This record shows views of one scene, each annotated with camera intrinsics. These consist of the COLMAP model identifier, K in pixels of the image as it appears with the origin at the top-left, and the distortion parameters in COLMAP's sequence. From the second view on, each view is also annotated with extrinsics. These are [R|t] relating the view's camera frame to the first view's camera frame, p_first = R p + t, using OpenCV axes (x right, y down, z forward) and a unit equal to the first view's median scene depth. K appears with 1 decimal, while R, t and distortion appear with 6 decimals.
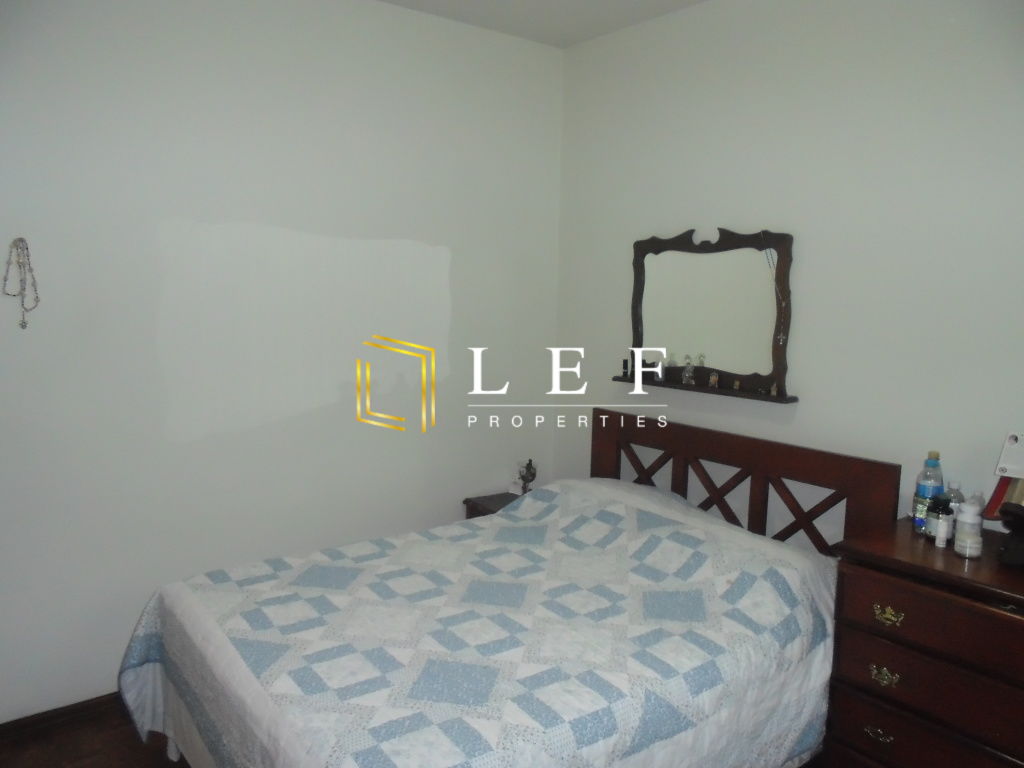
lens RADIAL K [[796.2, 0, 512.2], [0, 796.2, 379.4], [0, 0, 1]] dist [-0.075436, 0.108382]
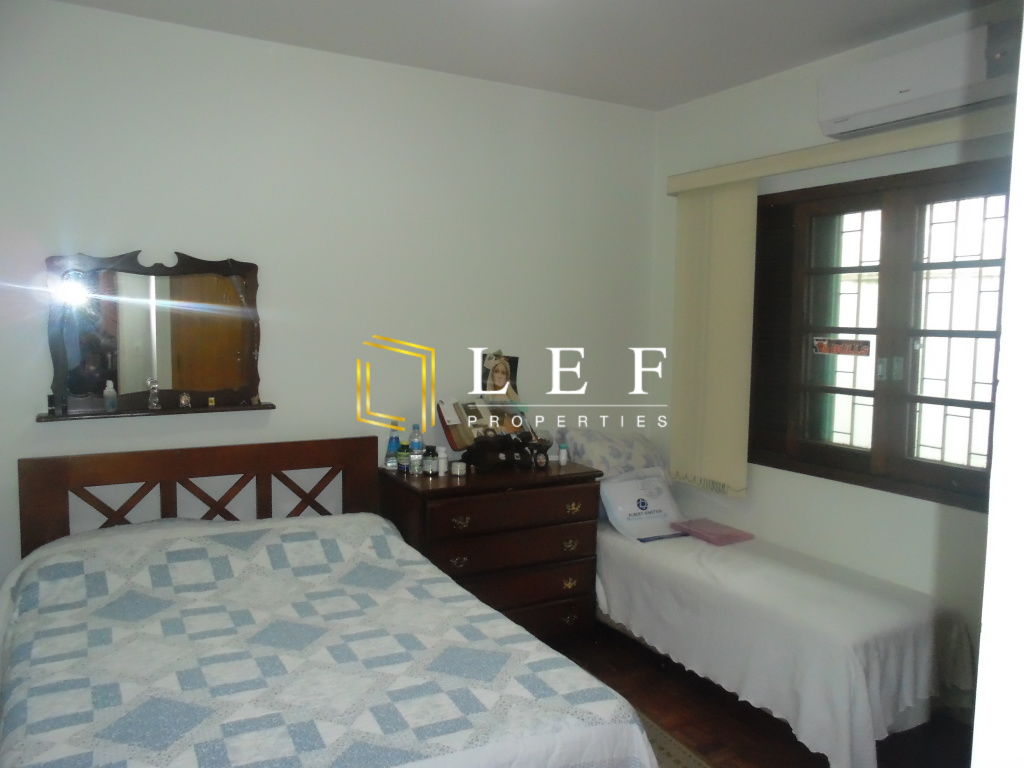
lens RADIAL K [[796.2, 0, 512.2], [0, 796.2, 379.4], [0, 0, 1]] dist [-0.075436, 0.108382]
pose [[0.130572, -0.103033, 0.986071, -0.788278], [0.098825, 0.990985, 0.090460, -0.086913], [-0.986501, 0.085636, 0.139577, 0.498374]]
